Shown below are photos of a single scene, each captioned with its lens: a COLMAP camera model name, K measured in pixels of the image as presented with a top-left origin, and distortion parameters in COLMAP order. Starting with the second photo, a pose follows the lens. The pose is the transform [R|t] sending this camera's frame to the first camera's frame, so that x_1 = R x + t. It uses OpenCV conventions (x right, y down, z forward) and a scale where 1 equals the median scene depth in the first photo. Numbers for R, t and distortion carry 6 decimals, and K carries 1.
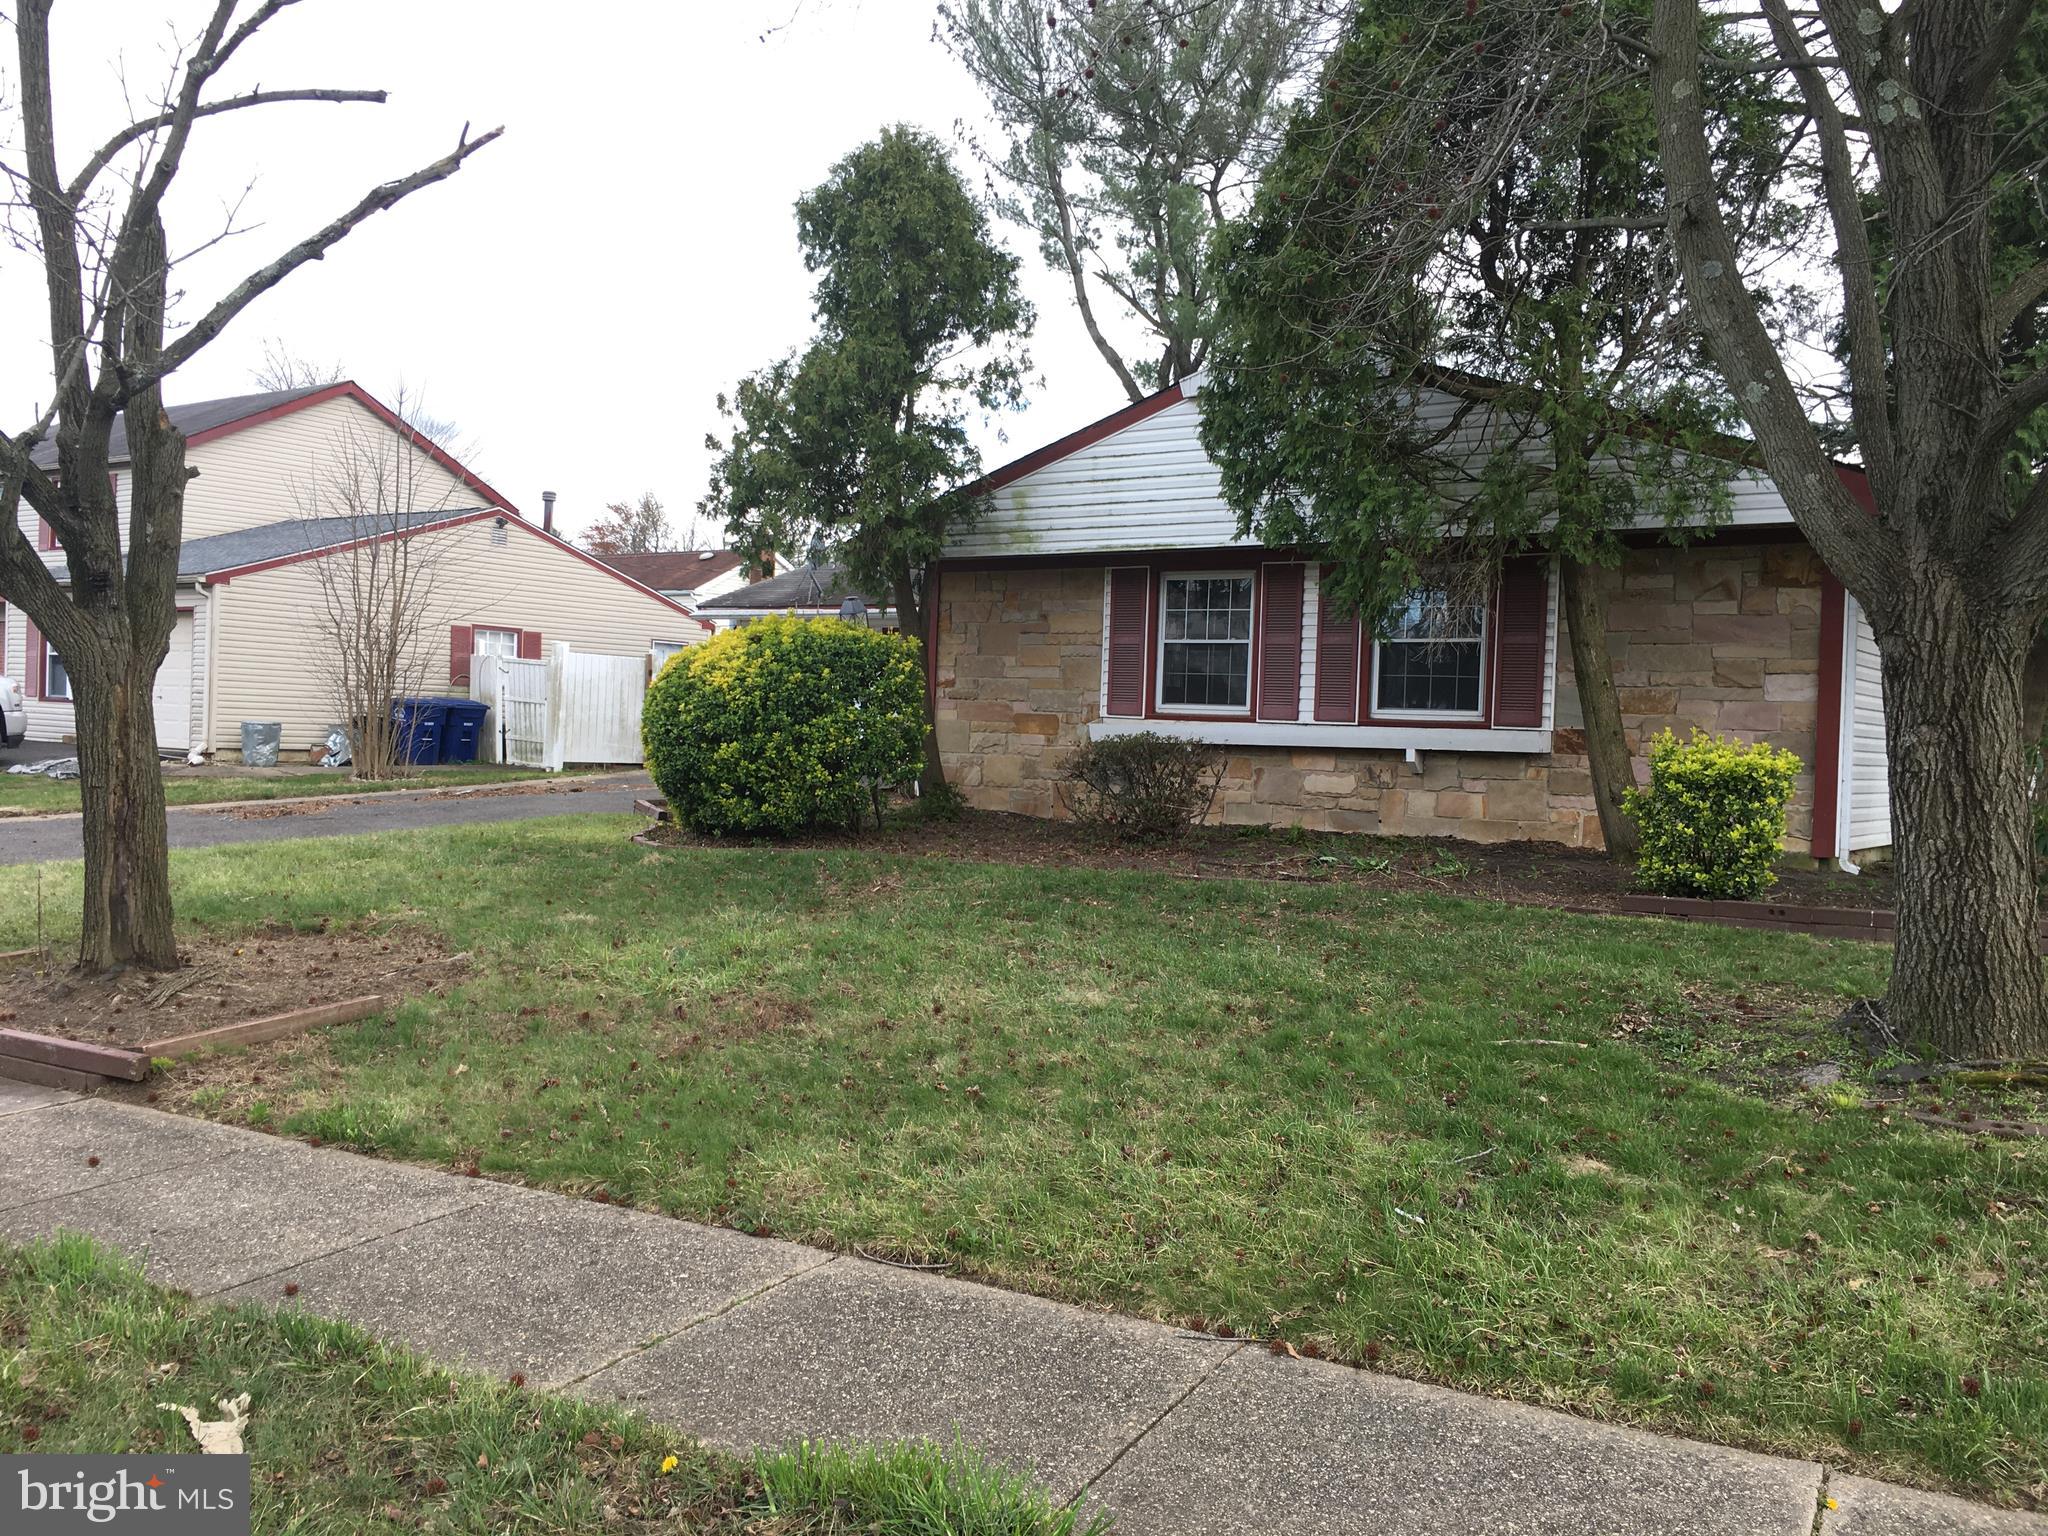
lens RADIAL K [[1751.0, 0, 1024.0], [0, 1751.0, 768.0], [0, 0, 1]] dist [0.090771, -0.144338]
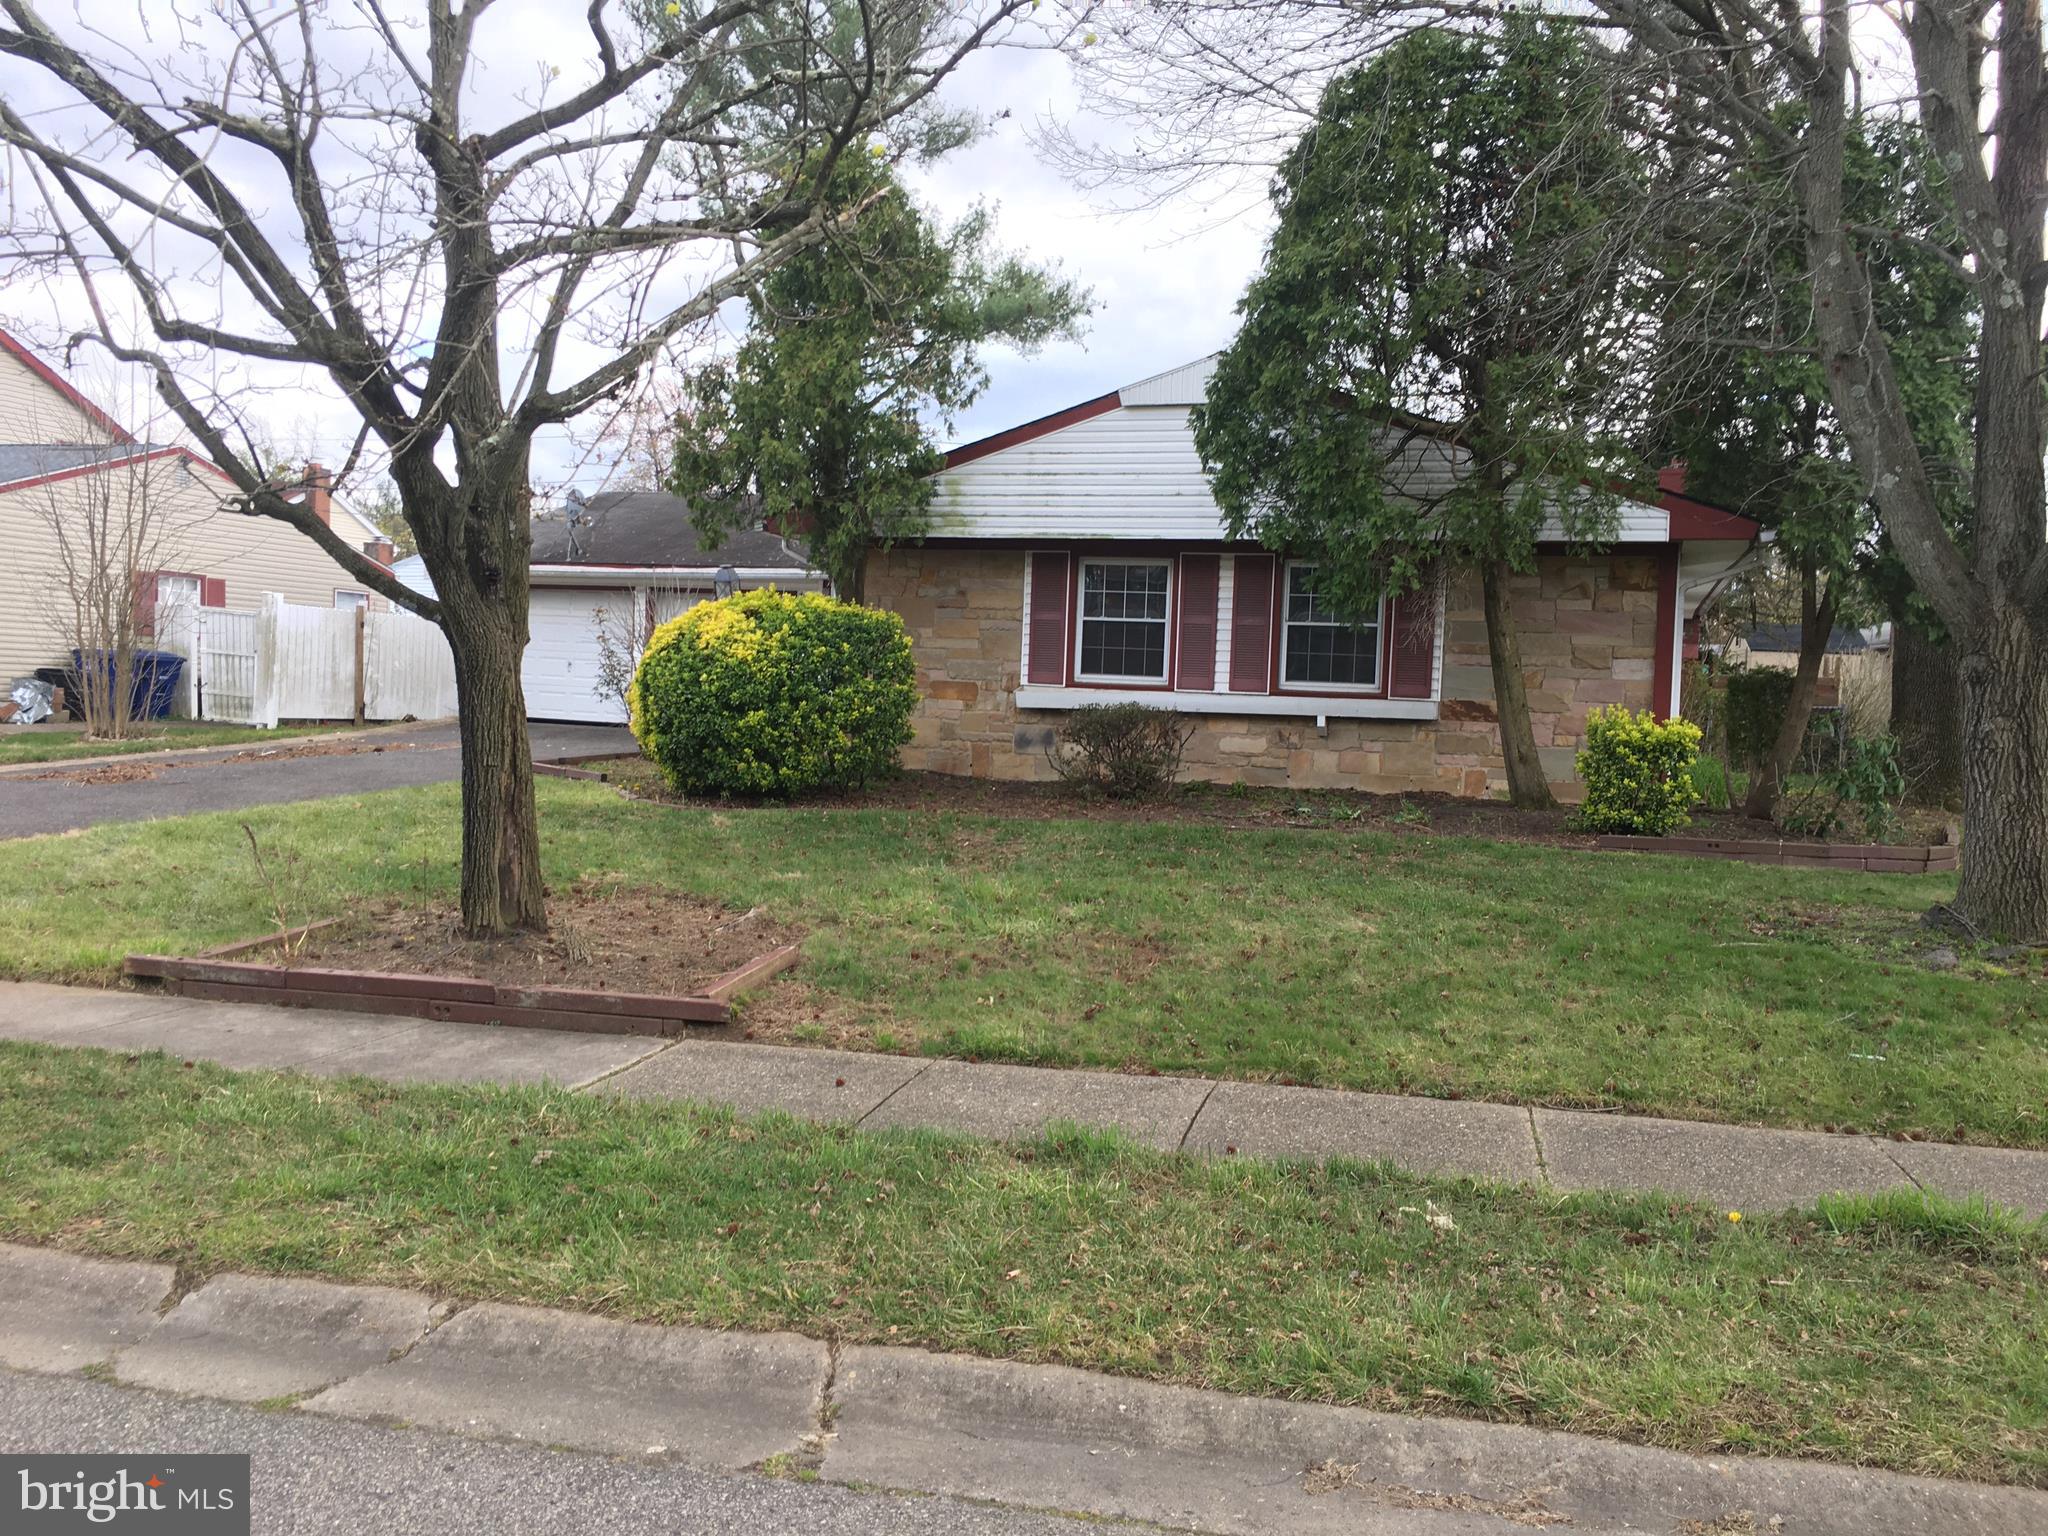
lens RADIAL K [[1751.0, 0, 1024.0], [0, 1751.0, 768.0], [0, 0, 1]] dist [0.090771, -0.144338]
pose [[0.954108, -0.010291, 0.299287, -0.328373], [0.000678, 0.999481, 0.032206, -0.013842], [-0.299463, -0.030525, 0.953620, -0.075451]]
